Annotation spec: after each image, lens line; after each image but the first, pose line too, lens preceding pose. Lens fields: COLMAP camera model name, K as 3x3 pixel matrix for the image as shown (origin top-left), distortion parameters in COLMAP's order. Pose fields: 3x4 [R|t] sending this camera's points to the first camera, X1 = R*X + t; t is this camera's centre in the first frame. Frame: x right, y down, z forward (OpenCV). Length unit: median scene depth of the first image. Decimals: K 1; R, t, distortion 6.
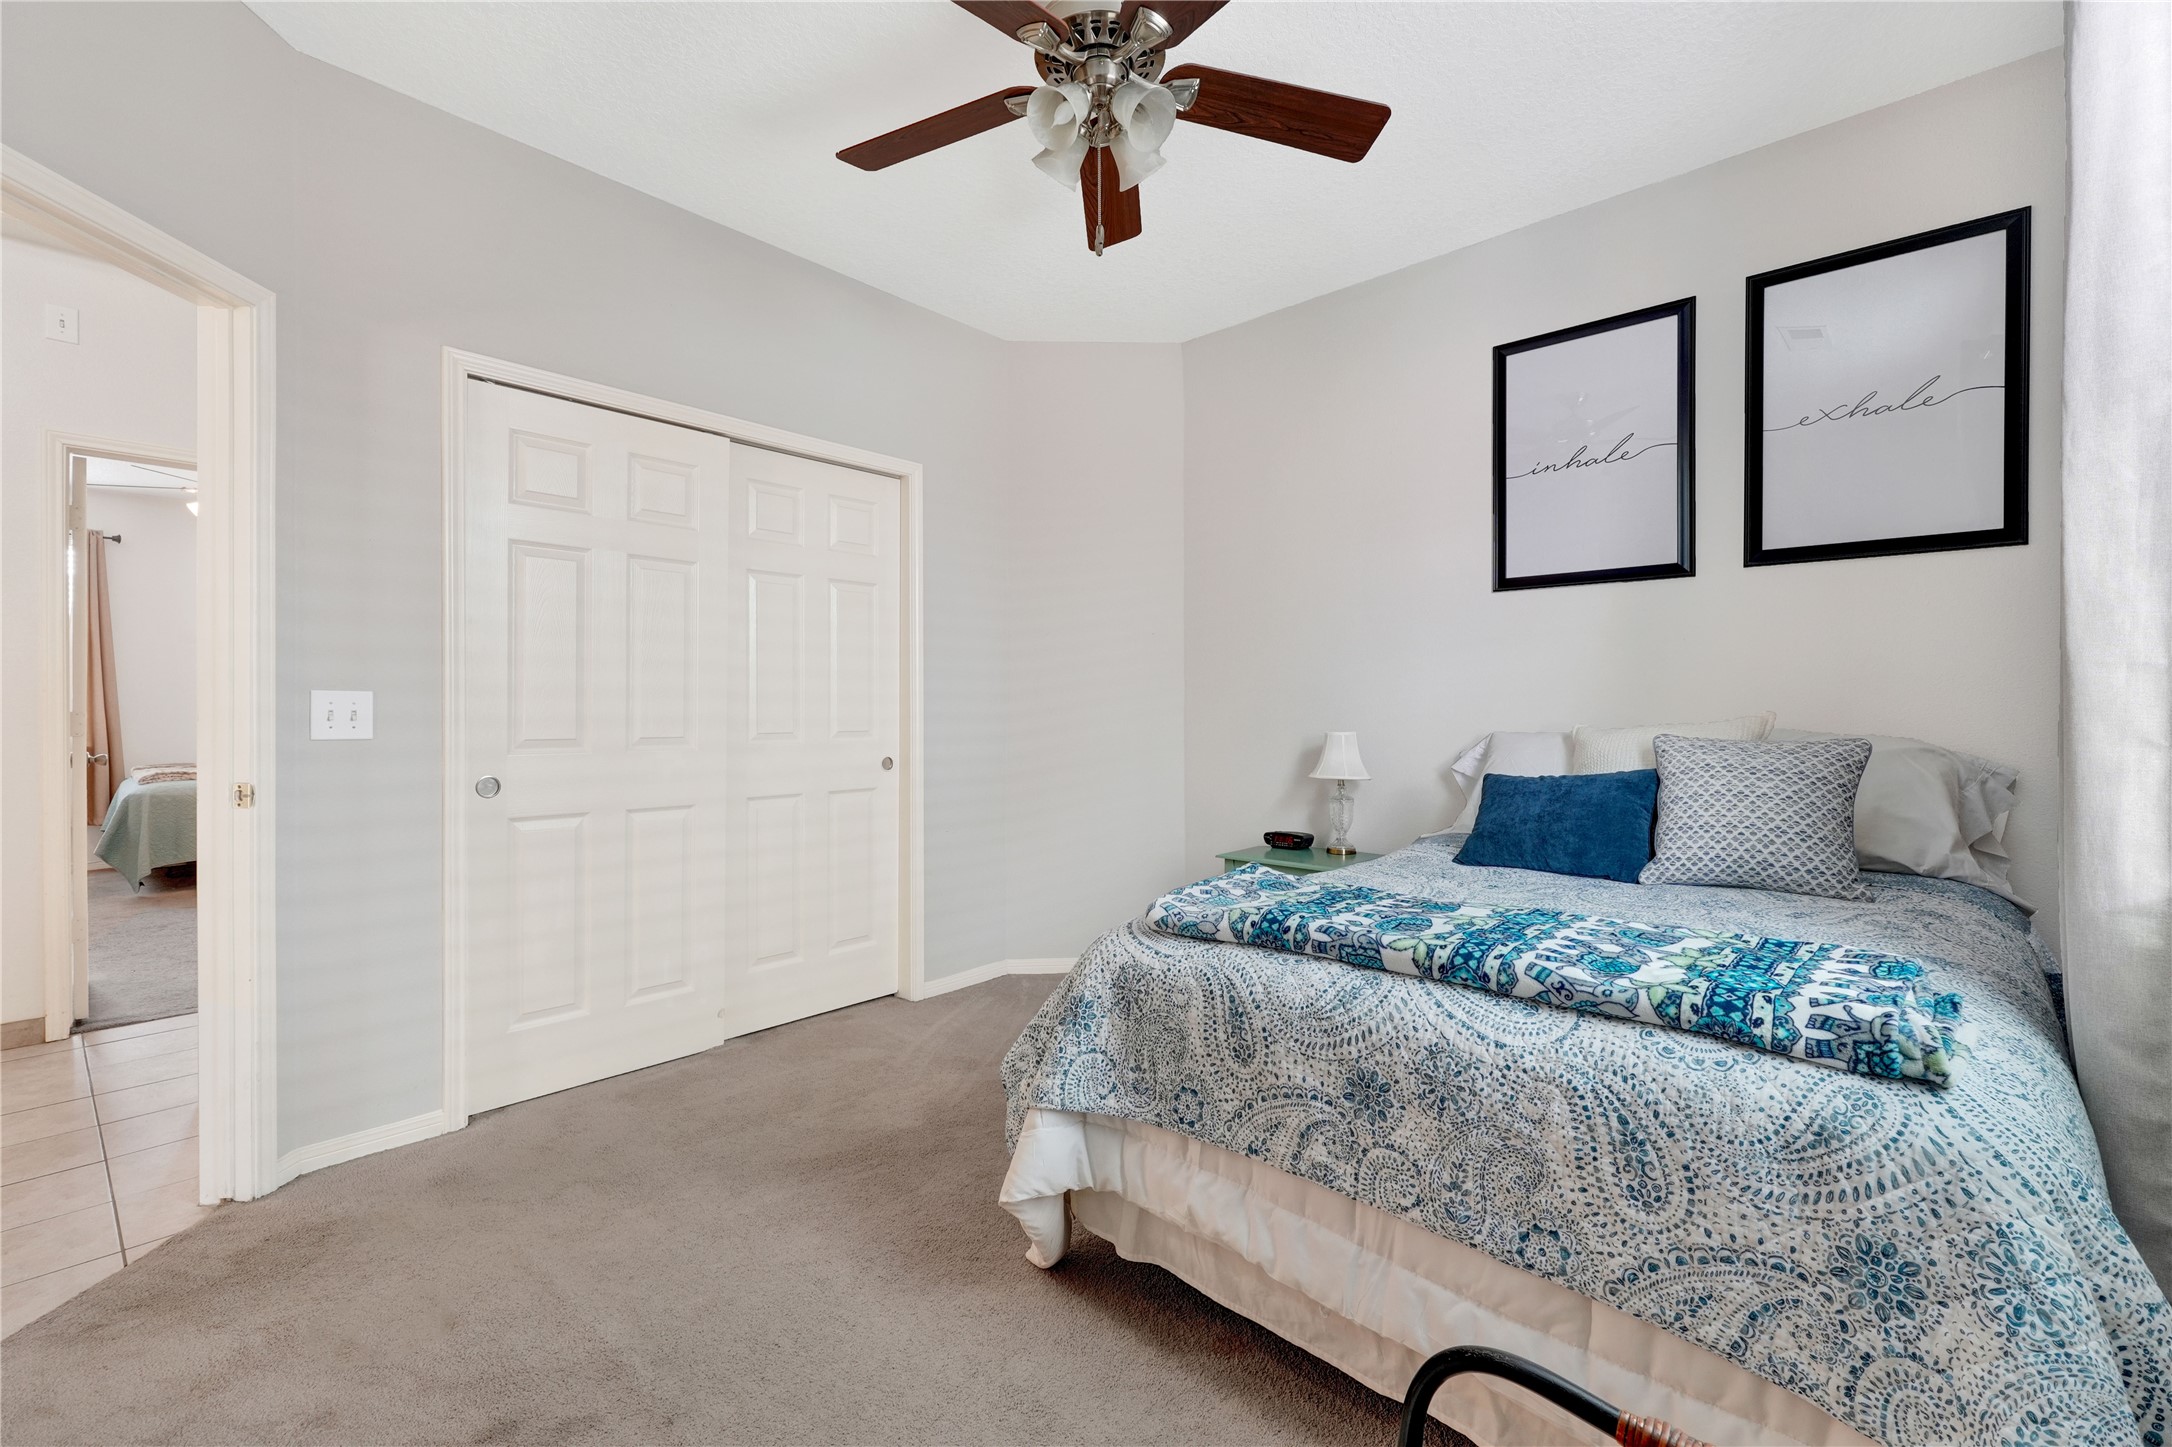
lens RADIAL K [[922.8, 0, 1084.8], [0, 922.8, 727.5], [0, 0, 1]] dist [-0.001471, -0.000056]
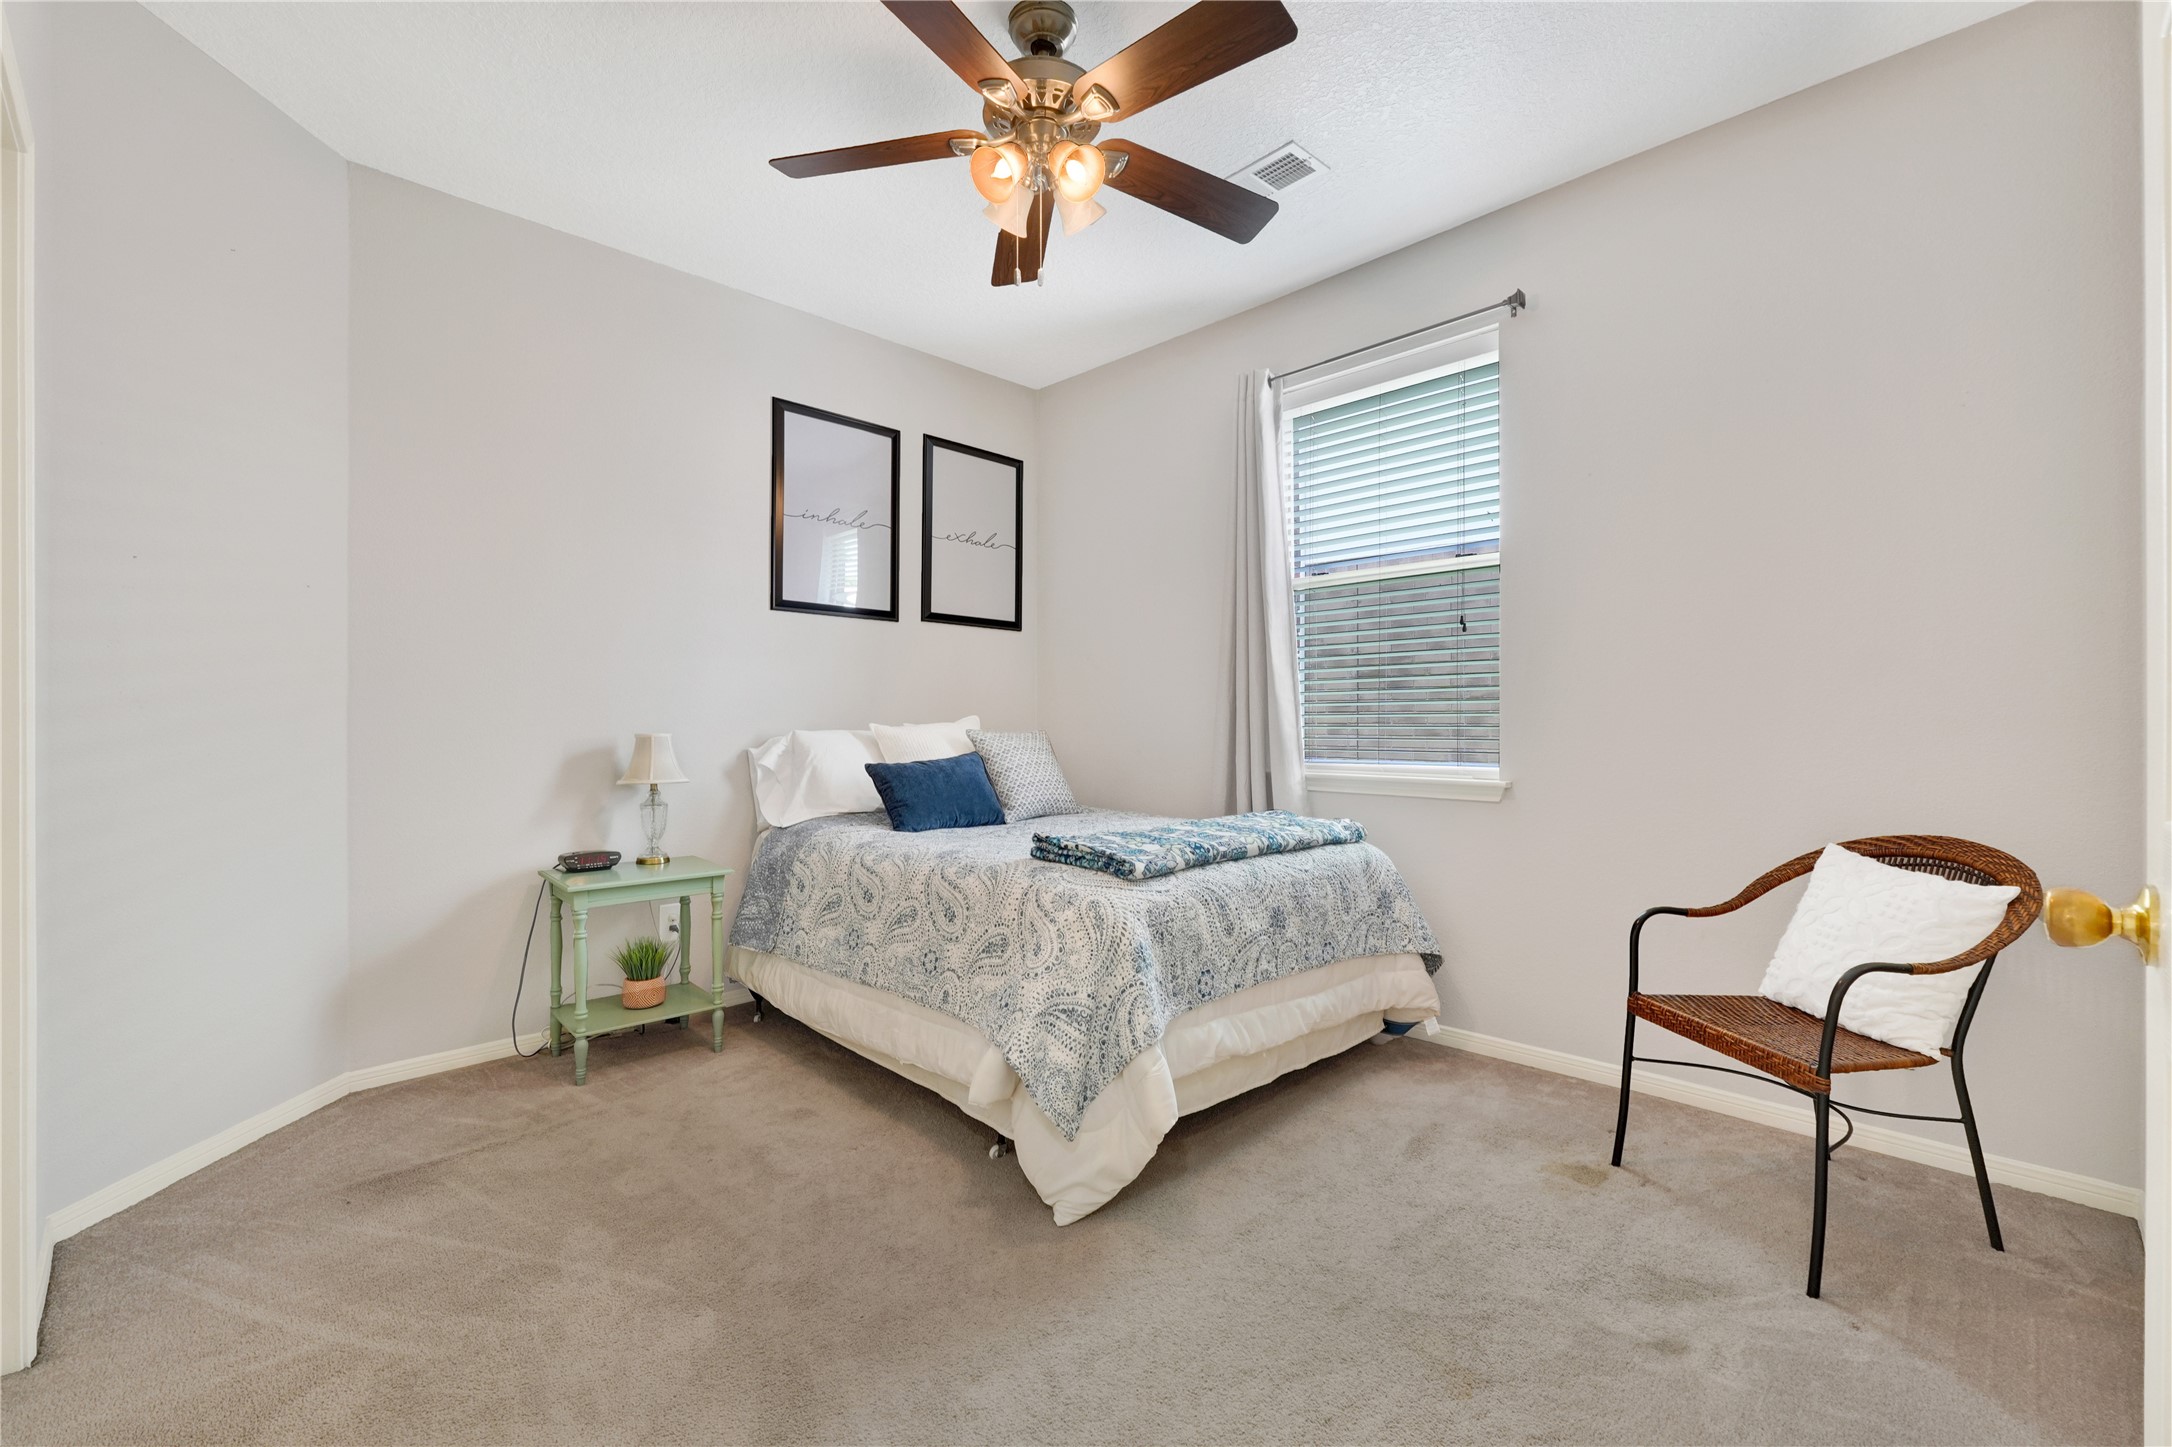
lens RADIAL K [[922.8, 0, 1064.2], [0, 922.8, 725.6], [0, 0, 1]] dist [-0.001471, -0.000056]
pose [[0.066058, -0.003256, 0.997810, -1.363461], [0.009993, 0.999947, 0.002601, -0.002473], [-0.997766, 0.009800, 0.066087, 1.126412]]
